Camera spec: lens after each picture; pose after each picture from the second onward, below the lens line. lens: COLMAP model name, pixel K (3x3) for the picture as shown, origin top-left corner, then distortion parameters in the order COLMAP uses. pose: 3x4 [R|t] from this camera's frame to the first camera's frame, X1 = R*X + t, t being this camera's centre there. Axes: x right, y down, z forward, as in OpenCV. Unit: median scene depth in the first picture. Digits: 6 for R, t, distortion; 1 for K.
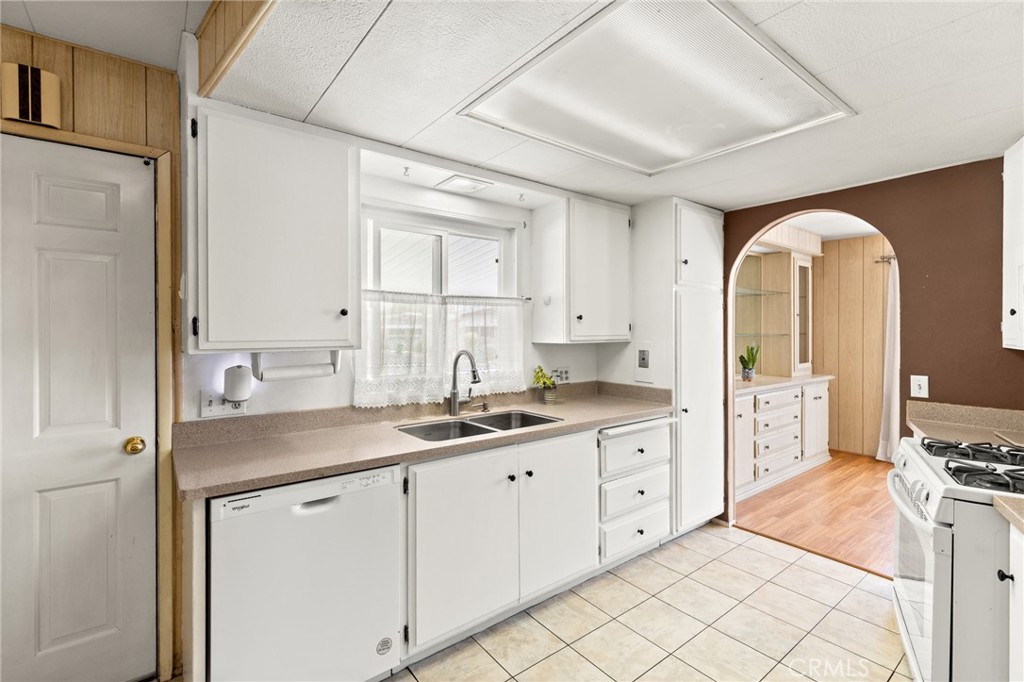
lens RADIAL K [[460.8, 0, 518.9], [0, 460.8, 330.6], [0, 0, 1]] dist [0.011707, 0.000264]
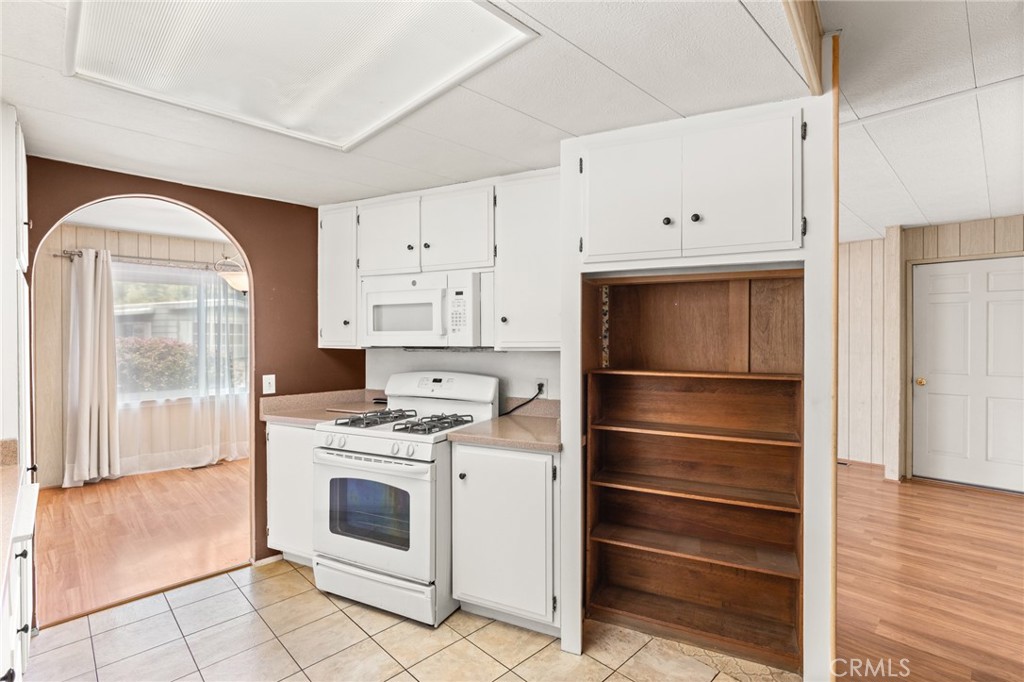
lens RADIAL K [[488.4, 0, 518.6], [0, 488.4, 340.6], [0, 0, 1]] dist [-0.007677, -0.000696]
pose [[-0.123969, -0.012436, 0.992208, -0.407768], [0.005548, 0.999897, 0.013226, -0.000649], [-0.992271, 0.007144, -0.123887, 0.527848]]
